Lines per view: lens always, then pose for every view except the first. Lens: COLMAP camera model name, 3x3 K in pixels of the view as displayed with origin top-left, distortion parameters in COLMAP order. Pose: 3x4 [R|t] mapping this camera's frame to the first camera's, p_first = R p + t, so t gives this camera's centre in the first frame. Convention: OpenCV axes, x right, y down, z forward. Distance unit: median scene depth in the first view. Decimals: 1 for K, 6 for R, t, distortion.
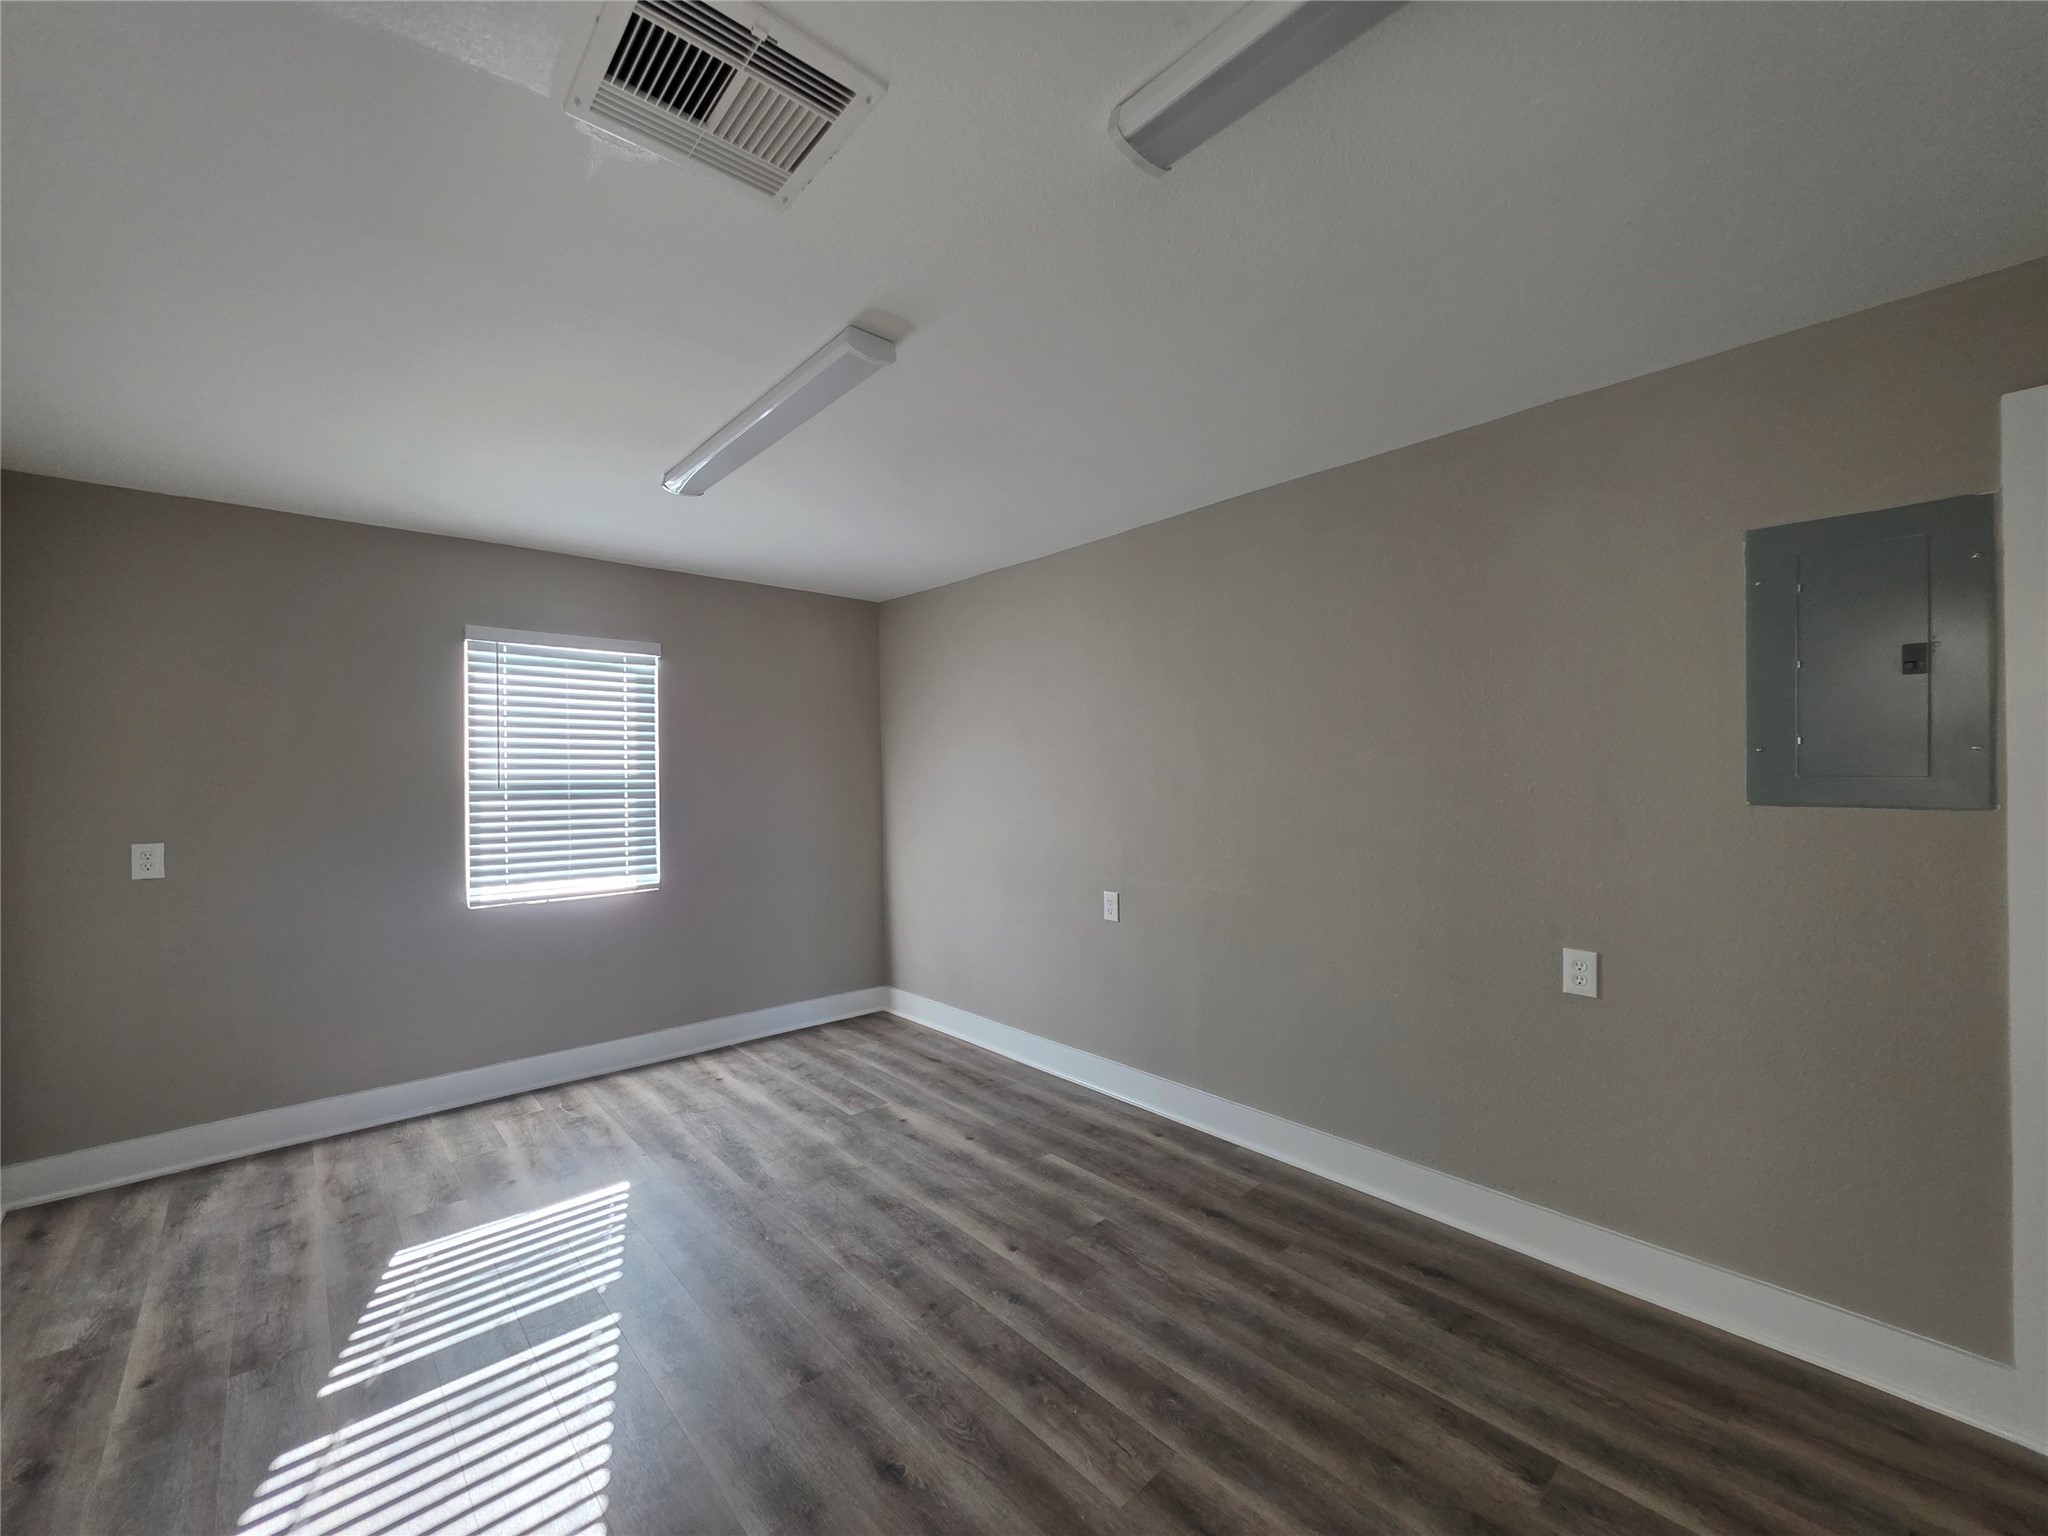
lens RADIAL K [[827.9, 0, 1020.4], [0, 827.9, 773.9], [0, 0, 1]] dist [0.001826, 0.000756]
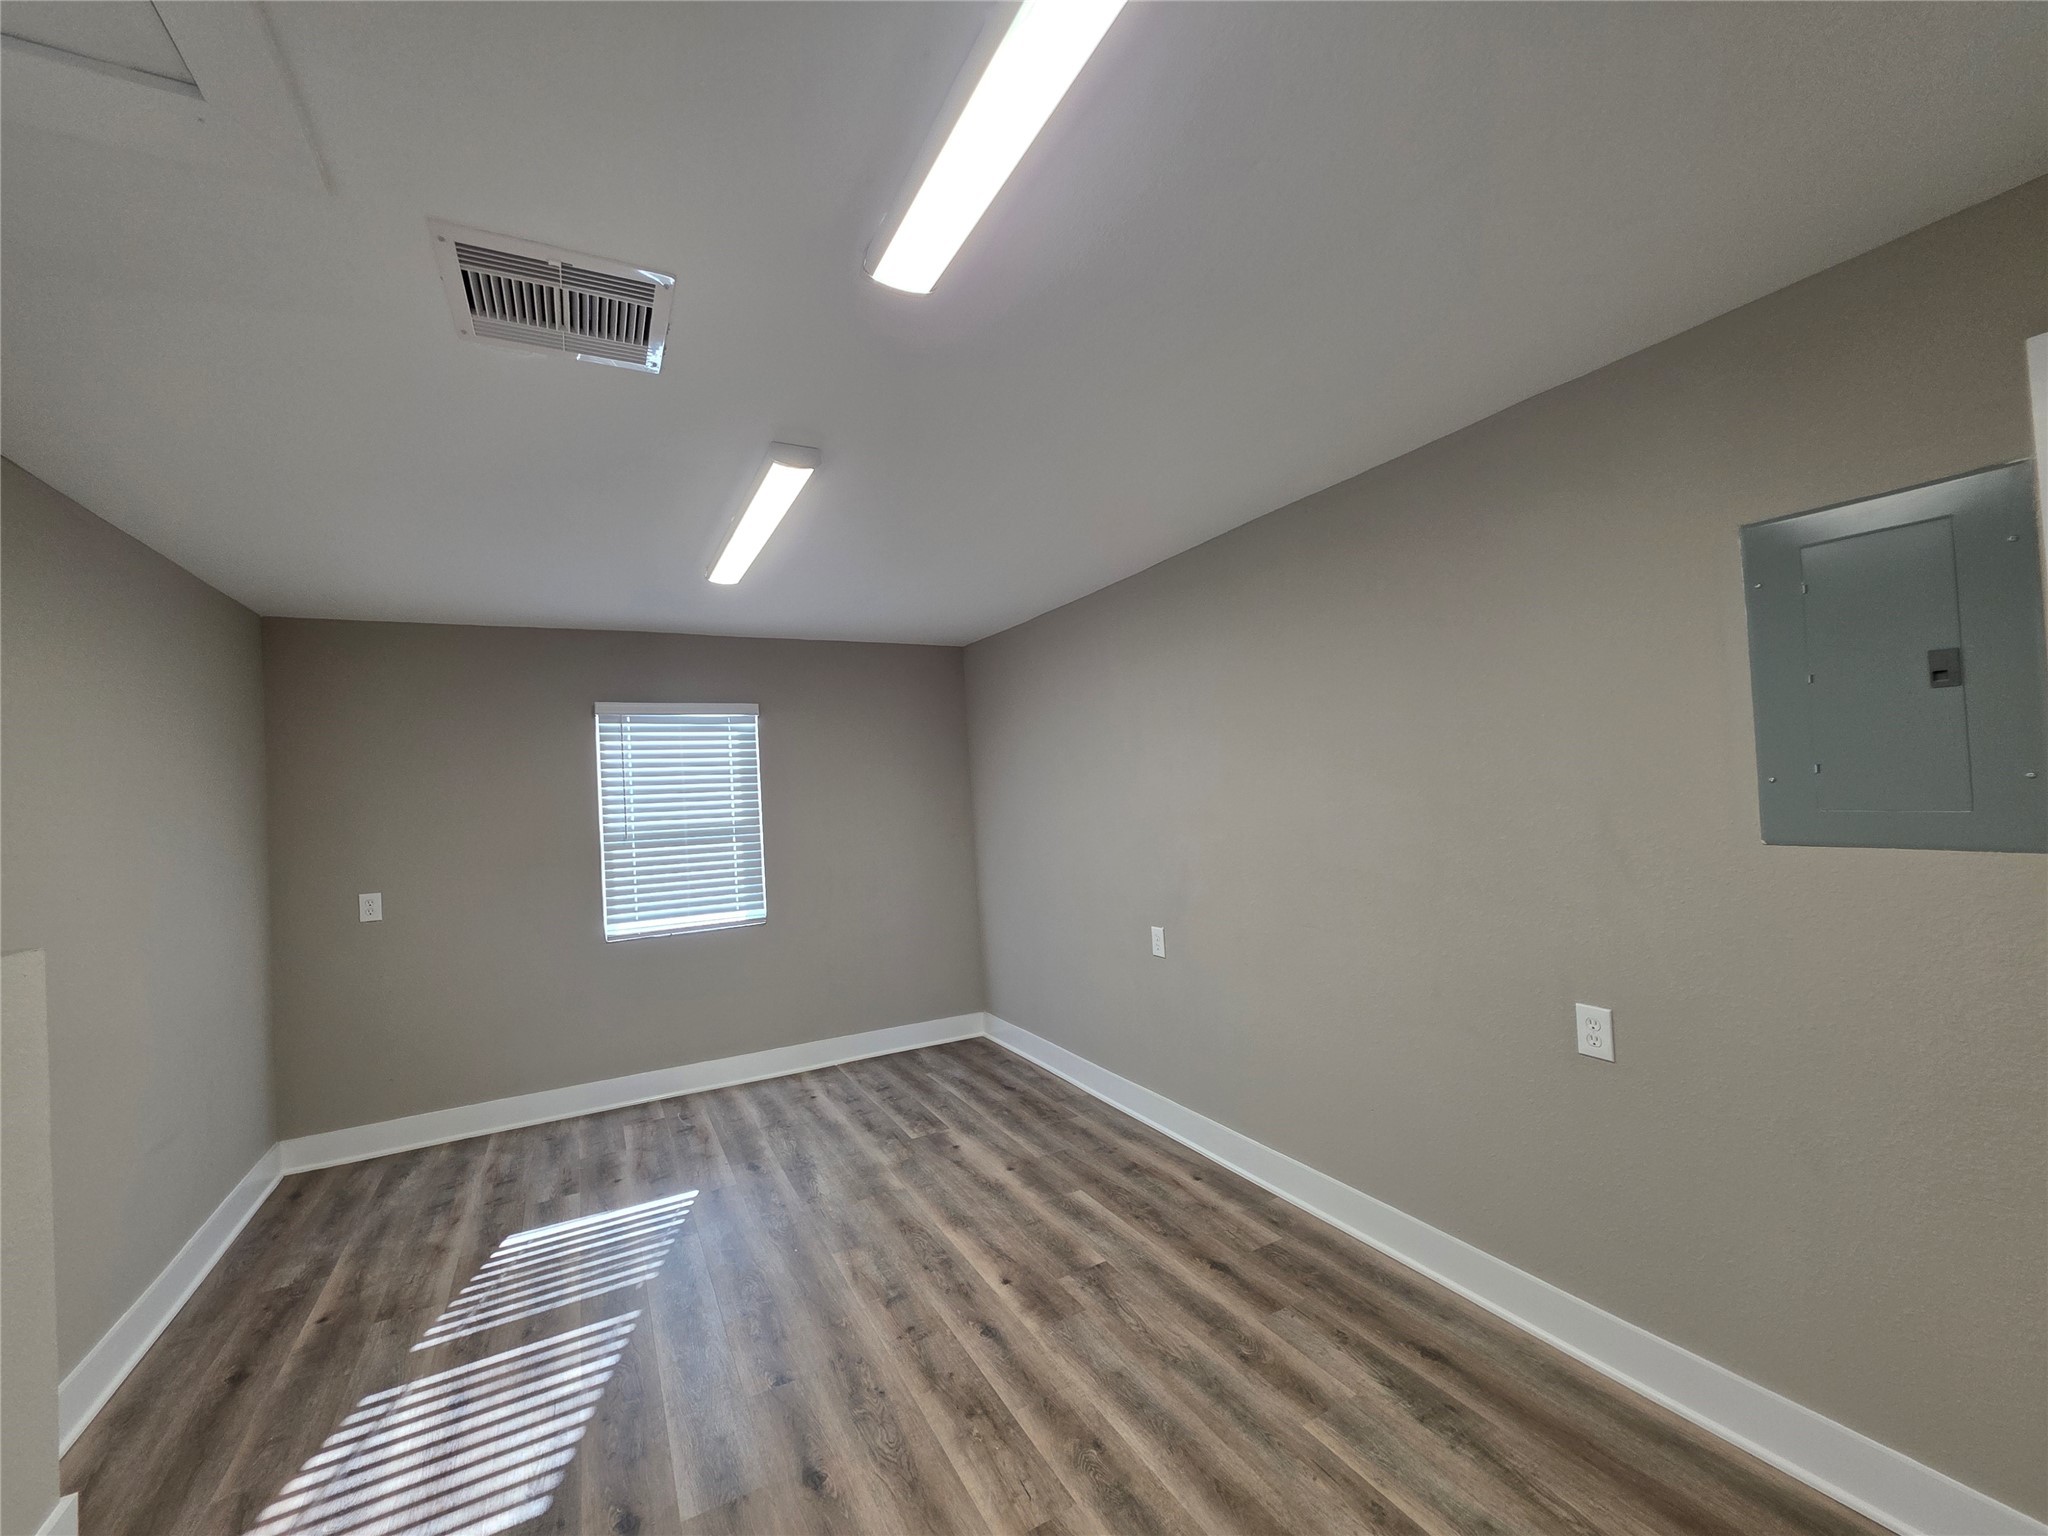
lens RADIAL K [[827.9, 0, 1020.4], [0, 827.9, 773.9], [0, 0, 1]] dist [0.001826, 0.000756]
pose [[0.970788, -0.044131, -0.235845, 0.252722], [0.040272, 0.998965, -0.021156, -0.035339], [0.236535, 0.011040, 0.971560, -0.009046]]
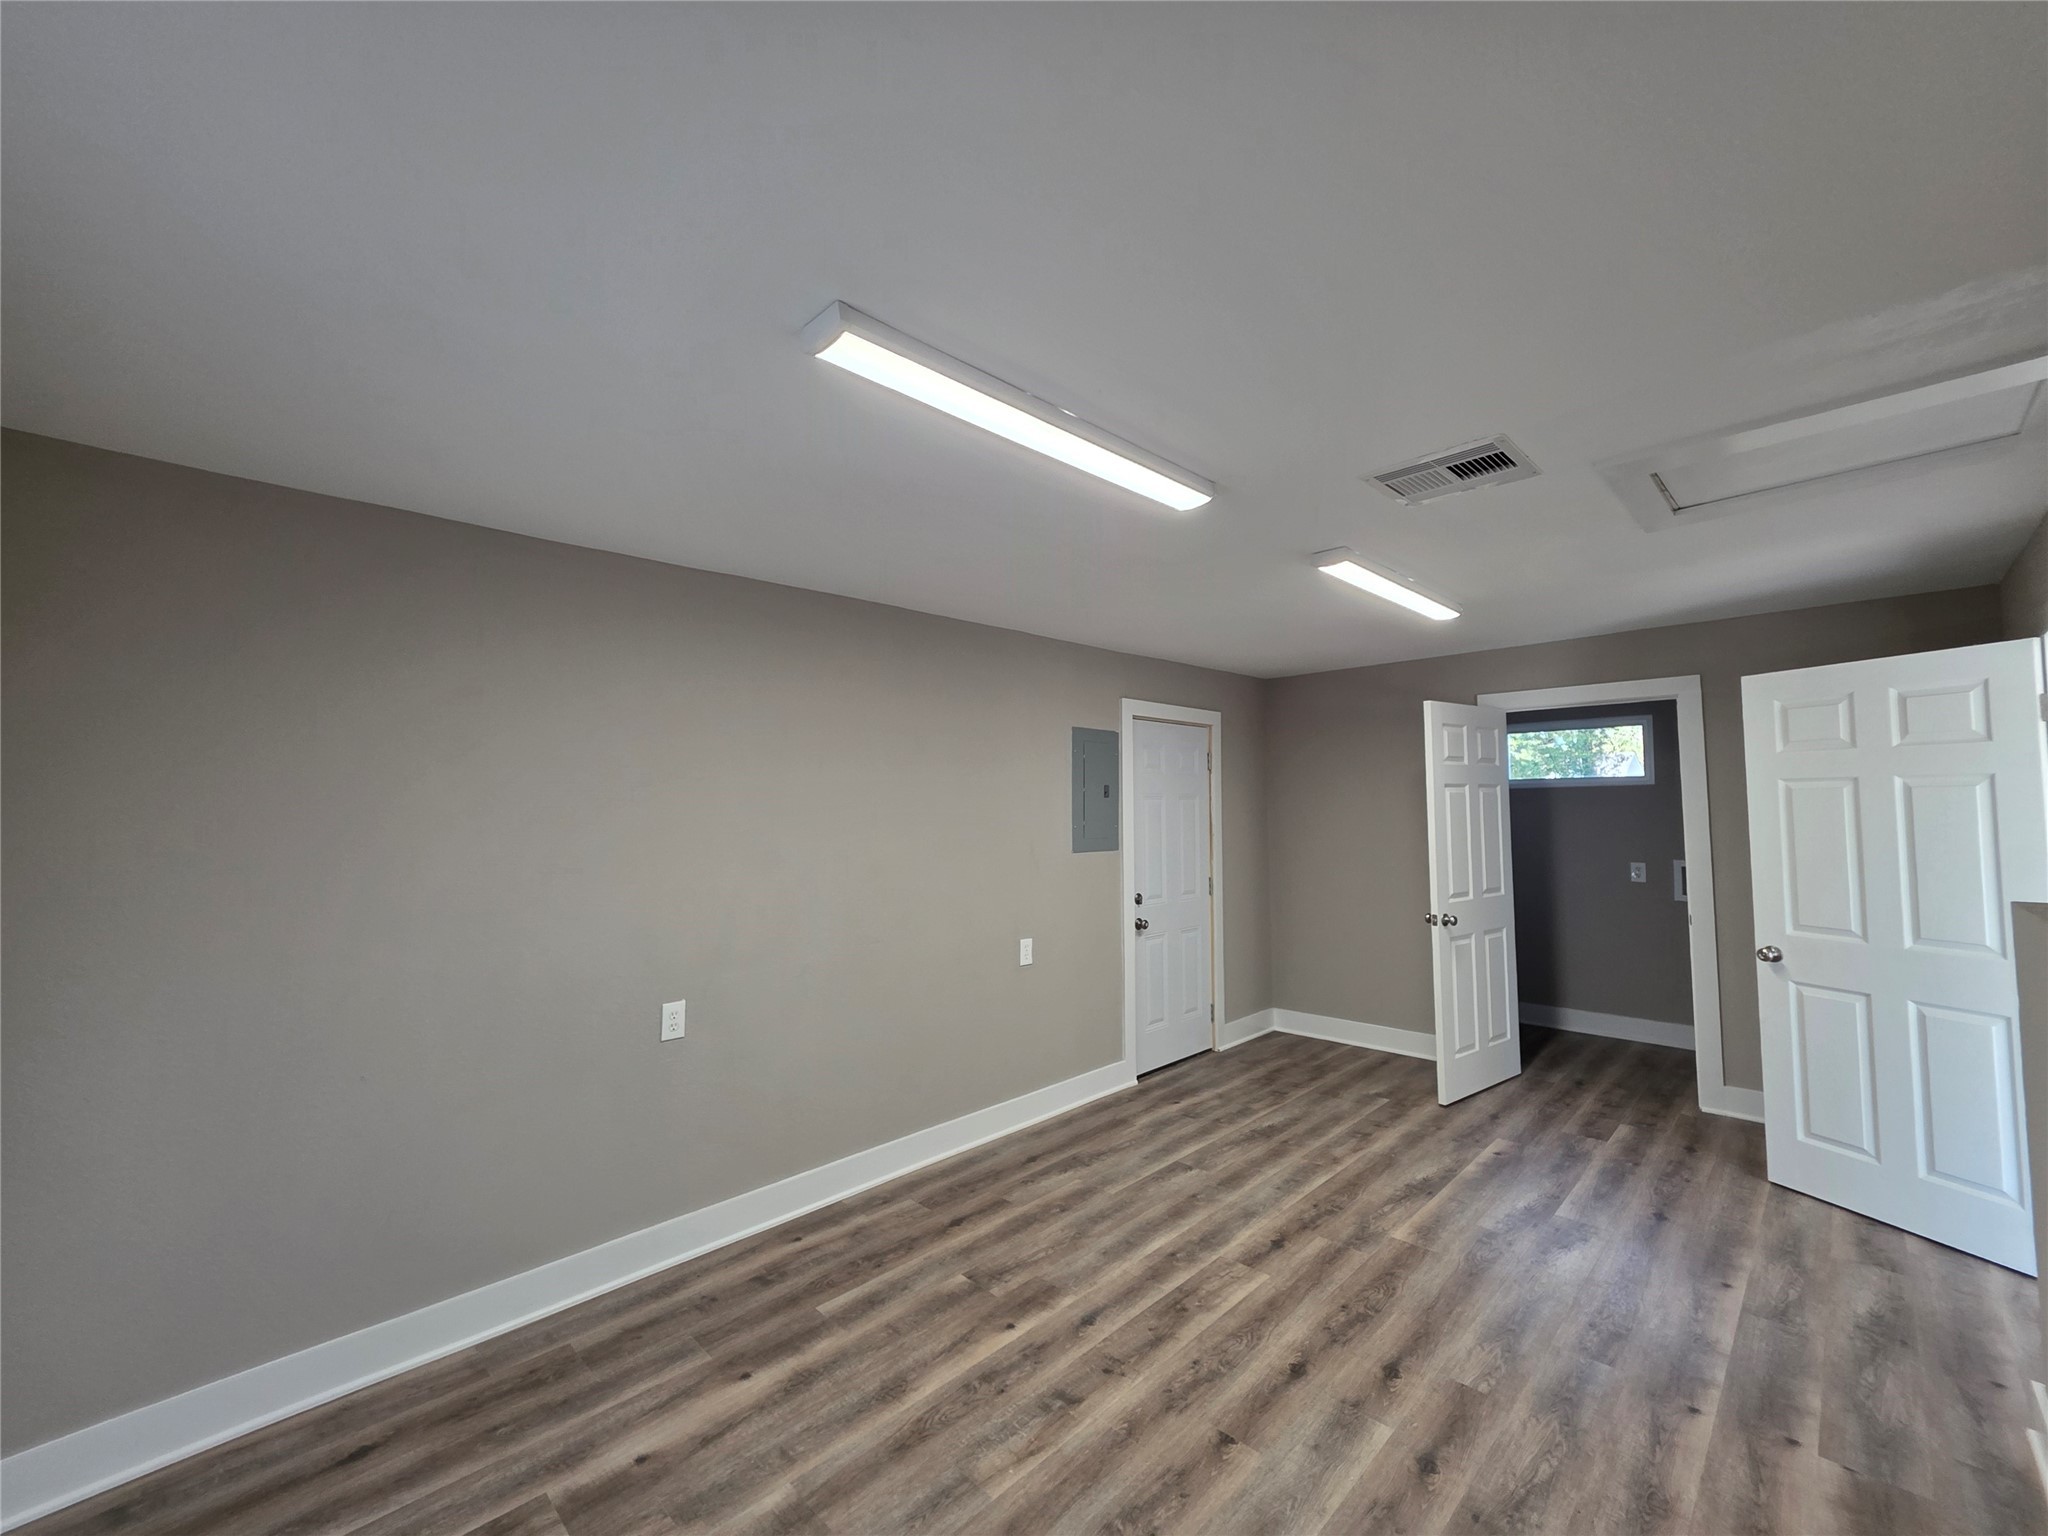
lens RADIAL K [[827.9, 0, 1020.4], [0, 827.9, 773.9], [0, 0, 1]] dist [0.001826, 0.000756]
pose [[-0.051855, 0.057969, 0.996971, -0.940875], [0.015361, 0.998242, -0.057244, -0.033789], [-0.998537, 0.012346, -0.052654, 0.926565]]
